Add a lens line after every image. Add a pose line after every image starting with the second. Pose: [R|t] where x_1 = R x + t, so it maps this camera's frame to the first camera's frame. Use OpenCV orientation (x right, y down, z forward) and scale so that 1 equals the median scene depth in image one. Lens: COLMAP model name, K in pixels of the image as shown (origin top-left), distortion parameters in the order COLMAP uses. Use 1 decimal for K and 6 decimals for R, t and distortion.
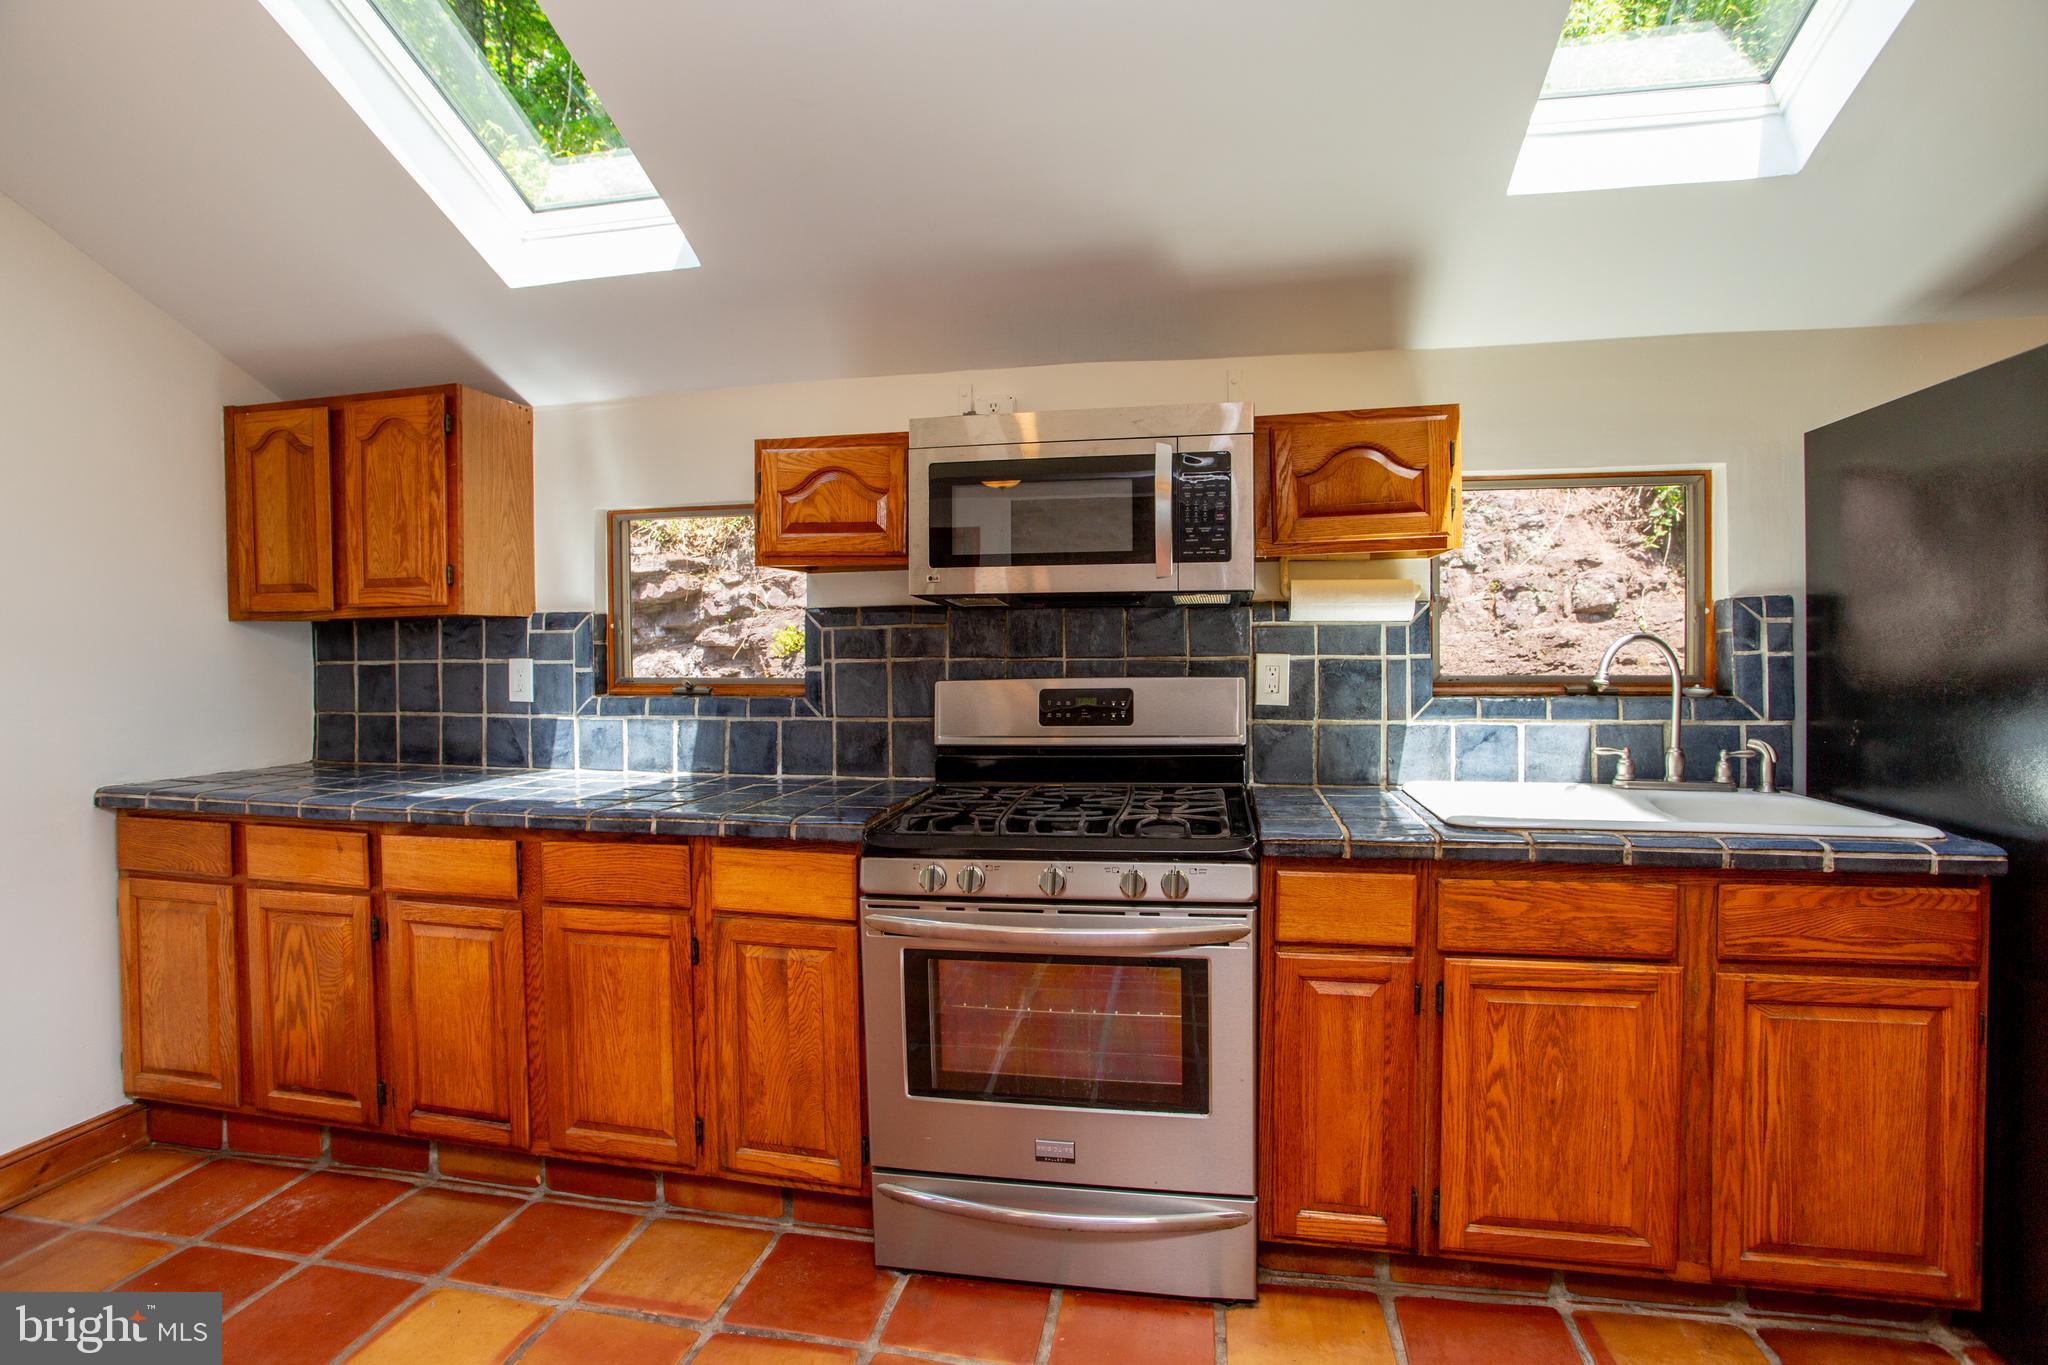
lens RADIAL K [[991.2, 0, 1025.1], [0, 991.2, 679.6], [0, 0, 1]] dist [-0.000976, -0.000046]
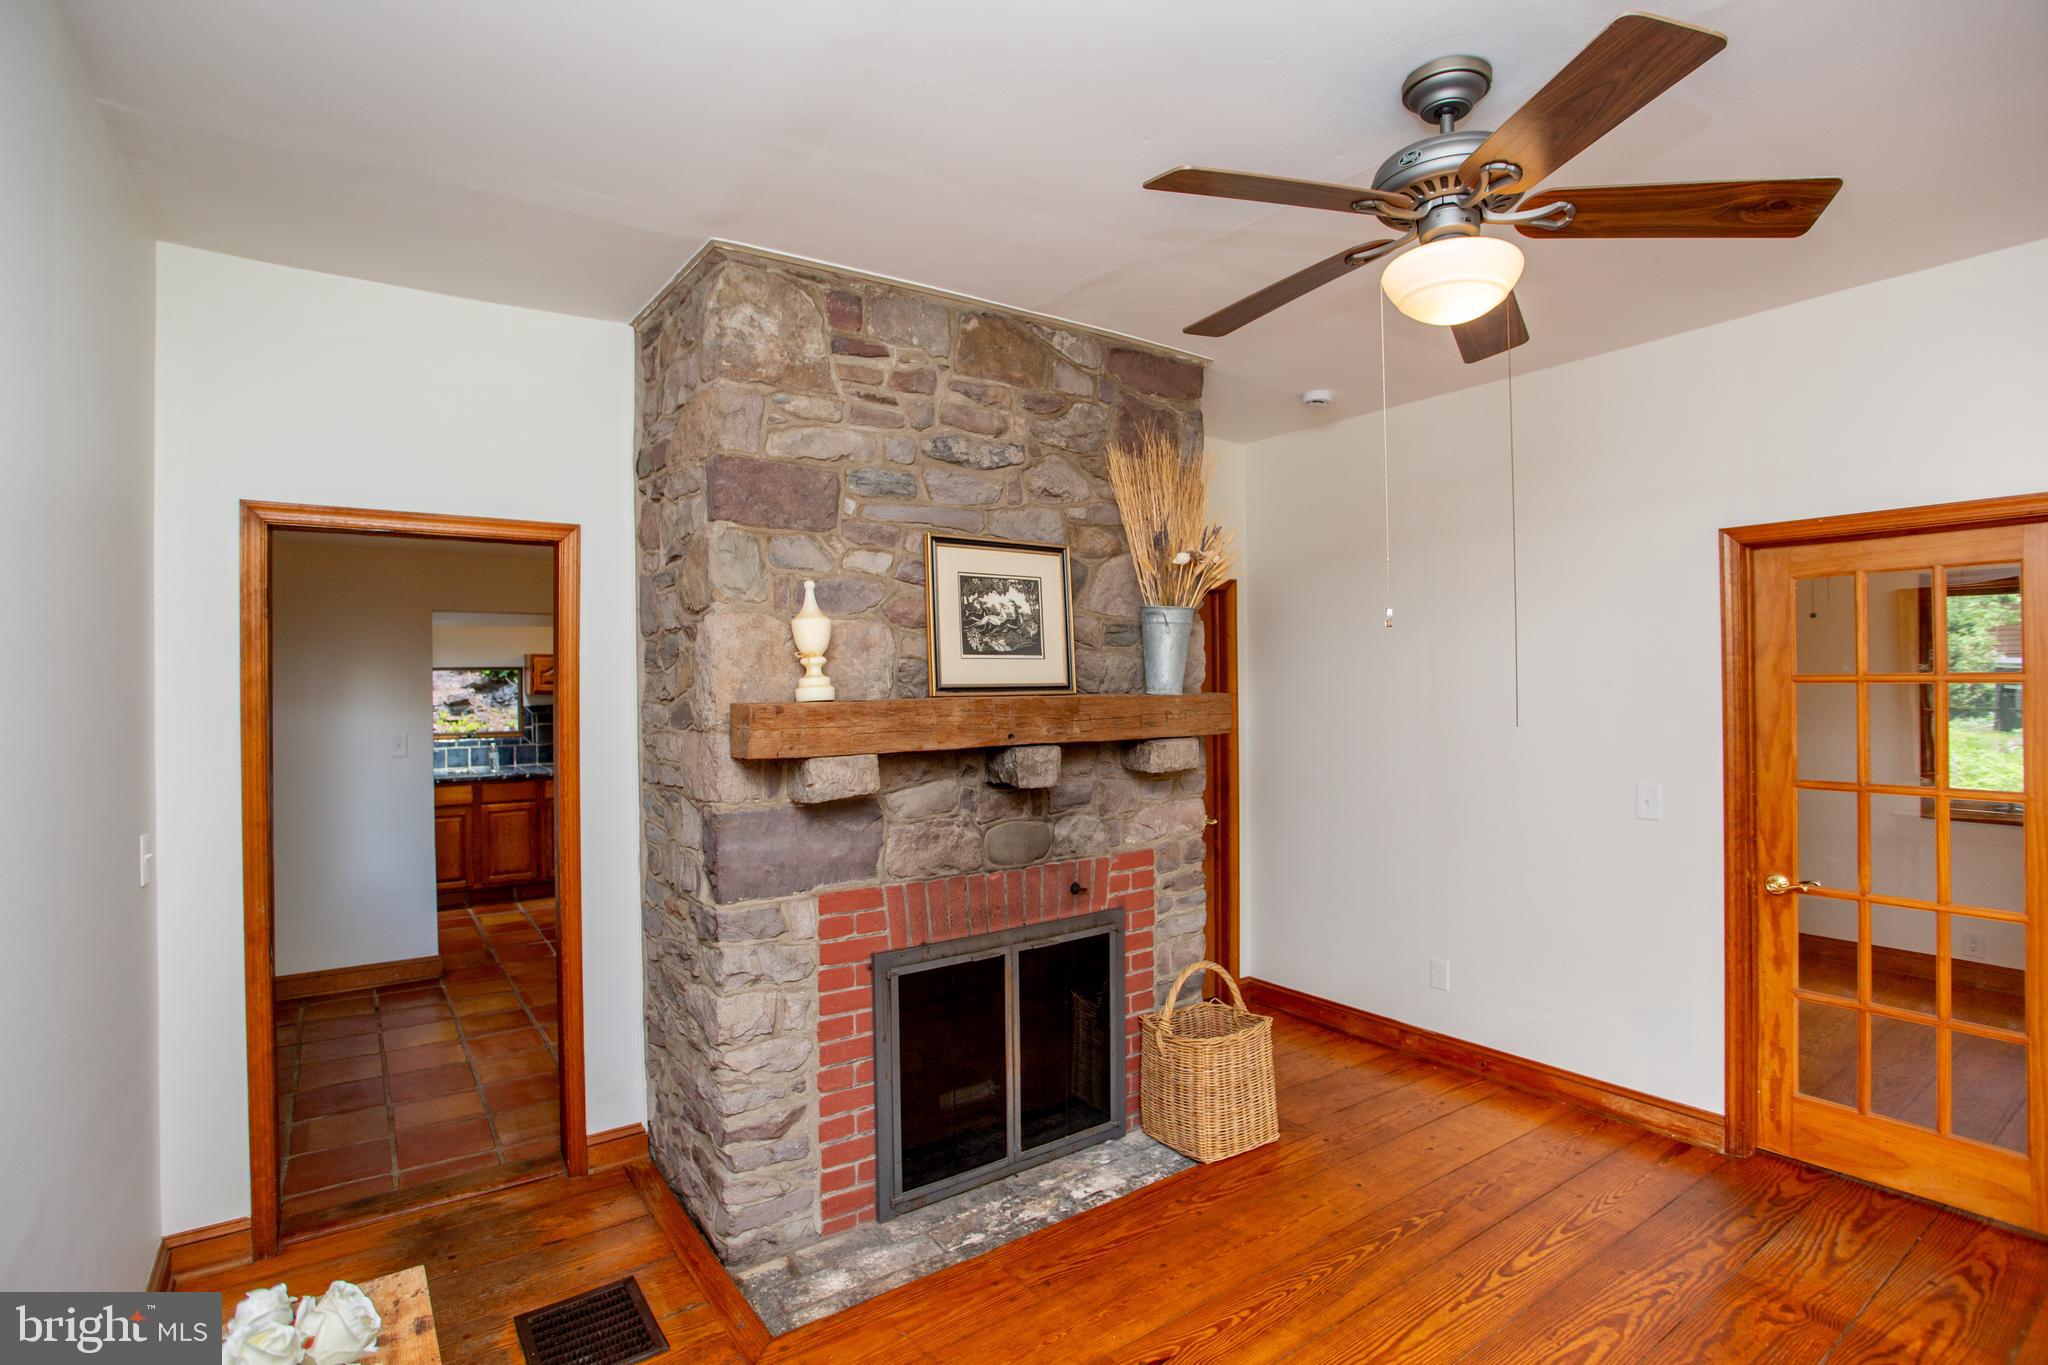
lens RADIAL K [[991.2, 0, 1022.8], [0, 991.2, 682.2], [0, 0, 1]] dist [-0.000976, -0.000046]
pose [[0.685245, -0.006234, 0.728286, -1.595250], [0.026348, 0.999521, -0.016236, -0.066853], [-0.727836, 0.030315, 0.685081, -2.412067]]
